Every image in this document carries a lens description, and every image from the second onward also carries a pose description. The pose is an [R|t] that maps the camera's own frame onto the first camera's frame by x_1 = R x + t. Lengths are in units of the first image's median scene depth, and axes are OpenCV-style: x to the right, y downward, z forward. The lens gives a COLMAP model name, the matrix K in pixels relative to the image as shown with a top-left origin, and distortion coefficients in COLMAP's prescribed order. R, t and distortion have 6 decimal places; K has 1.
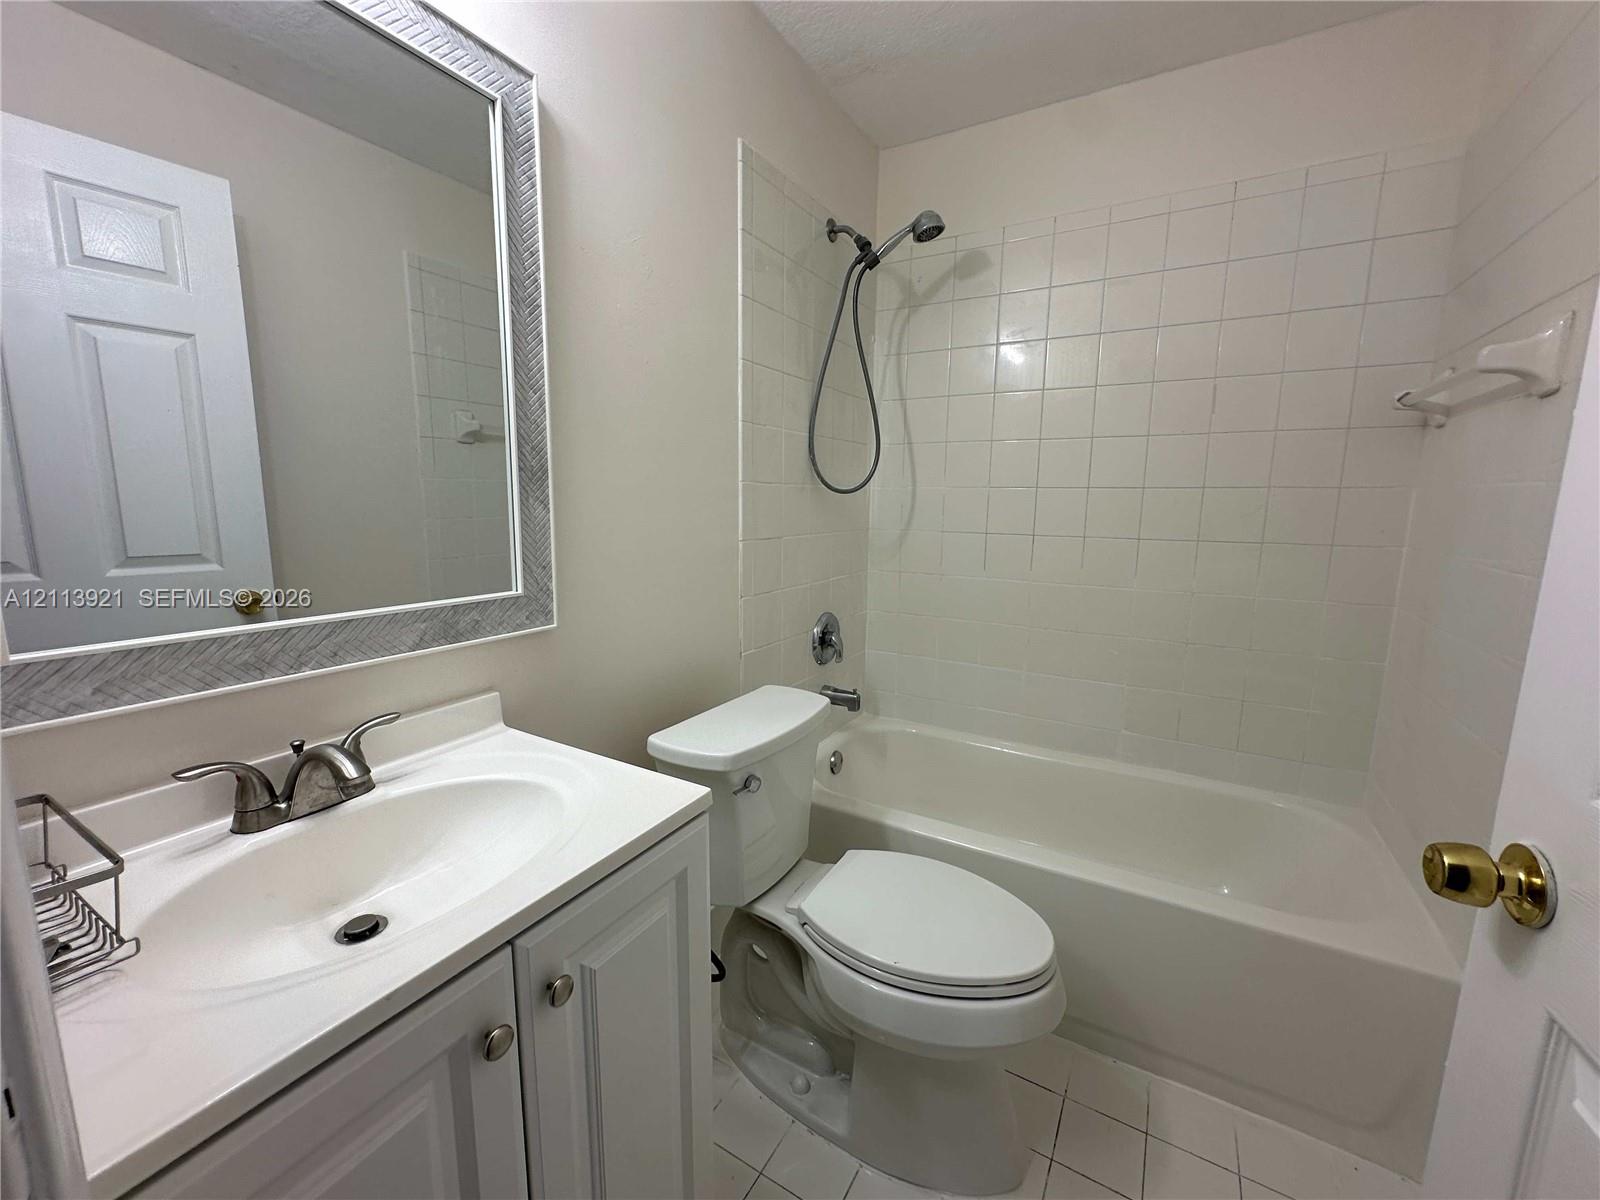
lens RADIAL K [[642.3, 0, 799.2], [0, 642.3, 598.2], [0, 0, 1]] dist [-0.004767, 0.001255]
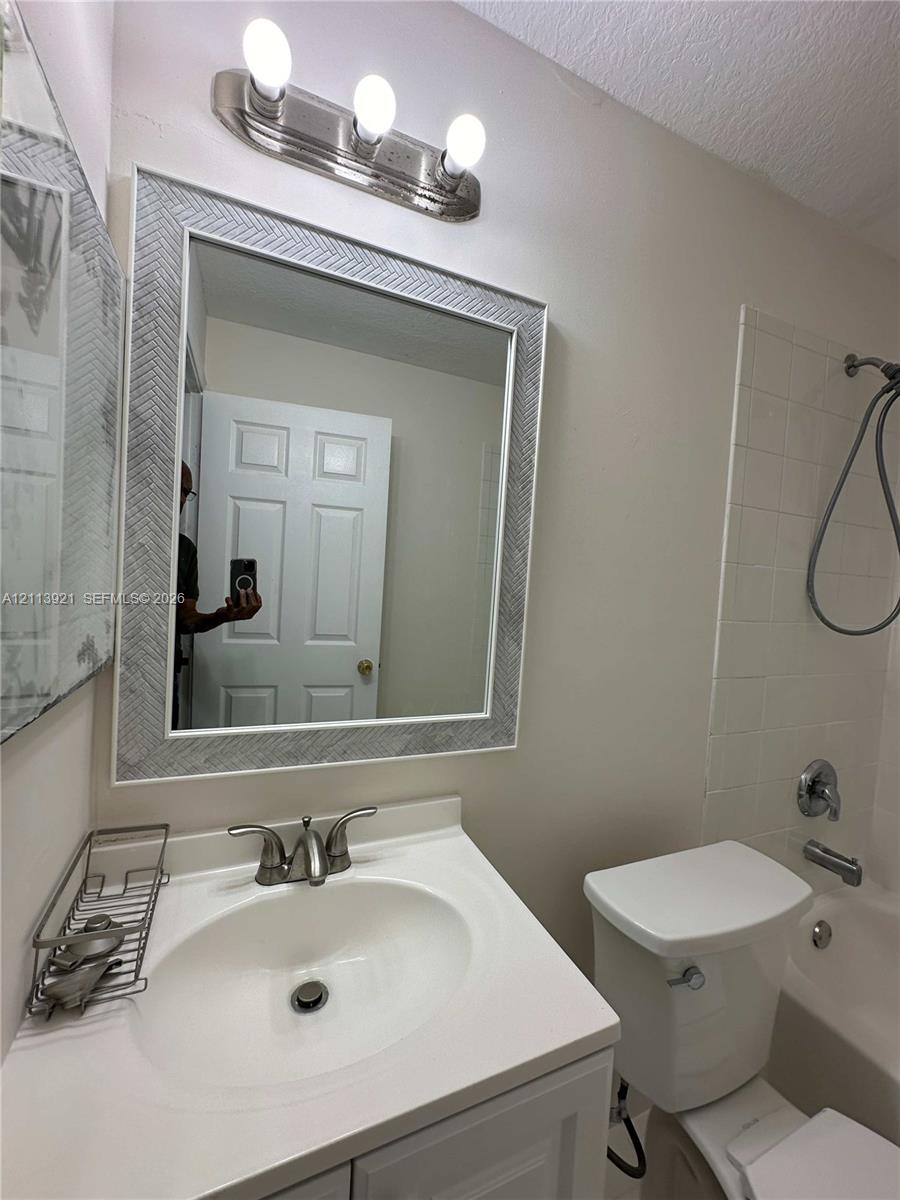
lens RADIAL K [[481.7, 0, 449.3], [0, 481.7, 600.0], [0, 0, 1]] dist [-0.004767, 0.001255]
pose [[0.804241, 0.056620, -0.591600, 0.019866], [-0.137559, 0.986154, -0.092621, -0.124375], [0.578165, 0.155870, 0.800894, 0.209118]]
